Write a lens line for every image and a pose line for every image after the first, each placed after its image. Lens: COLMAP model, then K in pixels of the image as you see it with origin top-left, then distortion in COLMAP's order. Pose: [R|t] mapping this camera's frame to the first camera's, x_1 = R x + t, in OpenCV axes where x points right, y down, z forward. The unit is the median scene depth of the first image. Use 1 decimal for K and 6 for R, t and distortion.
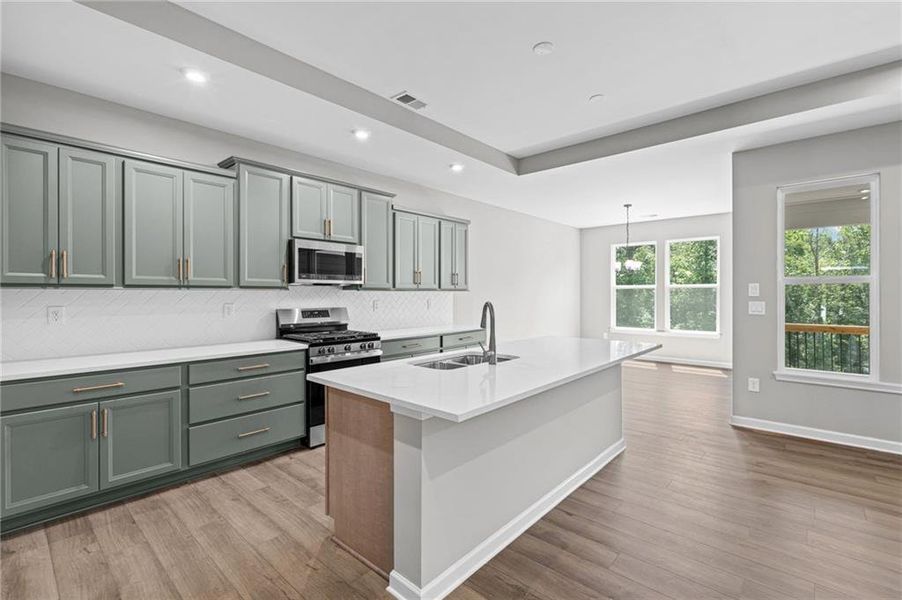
lens RADIAL K [[408.7, 0, 447.8], [0, 408.7, 298.1], [0, 0, 1]] dist [-0.001530, 0.000321]
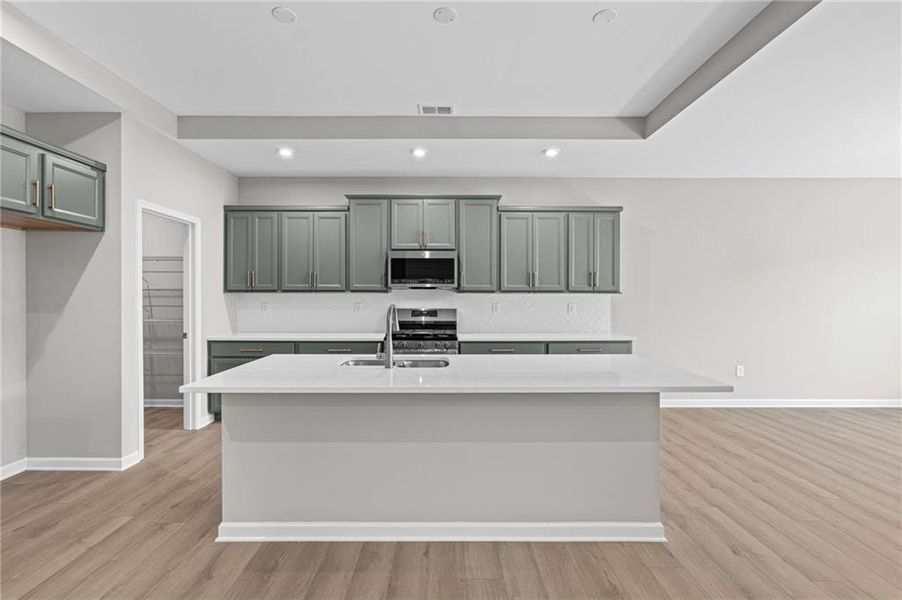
lens RADIAL K [[408.7, 0, 447.8], [0, 408.7, 298.1], [0, 0, 1]] dist [-0.001530, 0.000321]
pose [[0.670771, 0.001059, -0.741664, 0.589270], [-0.010828, 0.999906, -0.008365, 0.003560], [0.741586, 0.013642, 0.670719, 0.283037]]
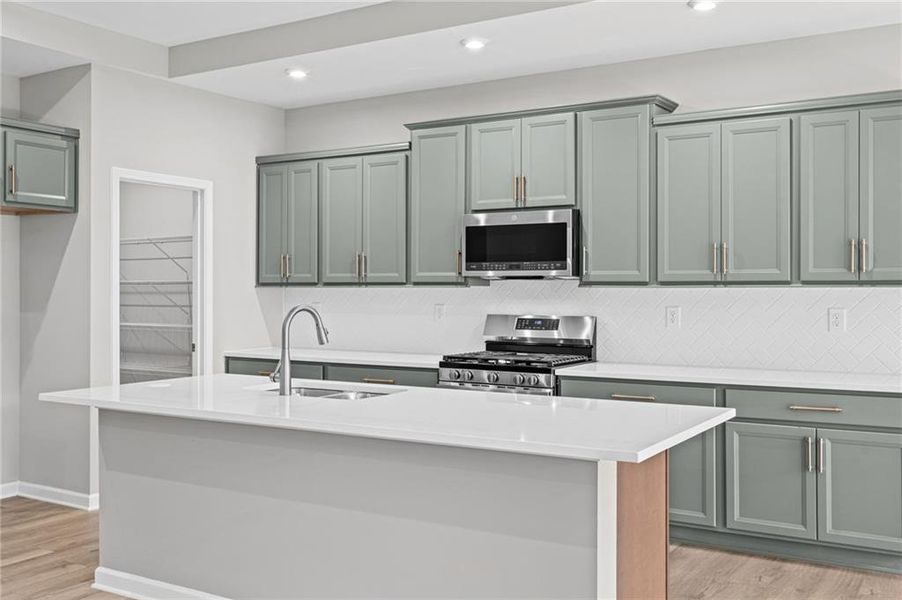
lens RADIAL K [[892.6, 0, 449.9], [0, 892.6, 290.5], [0, 0, 1]] dist [-0.009451, -0.013096]
pose [[0.184850, -0.005039, -0.982754, 1.026737], [-0.016462, 0.999831, -0.008223, -0.000369], [0.982629, 0.017698, 0.184736, 0.629243]]
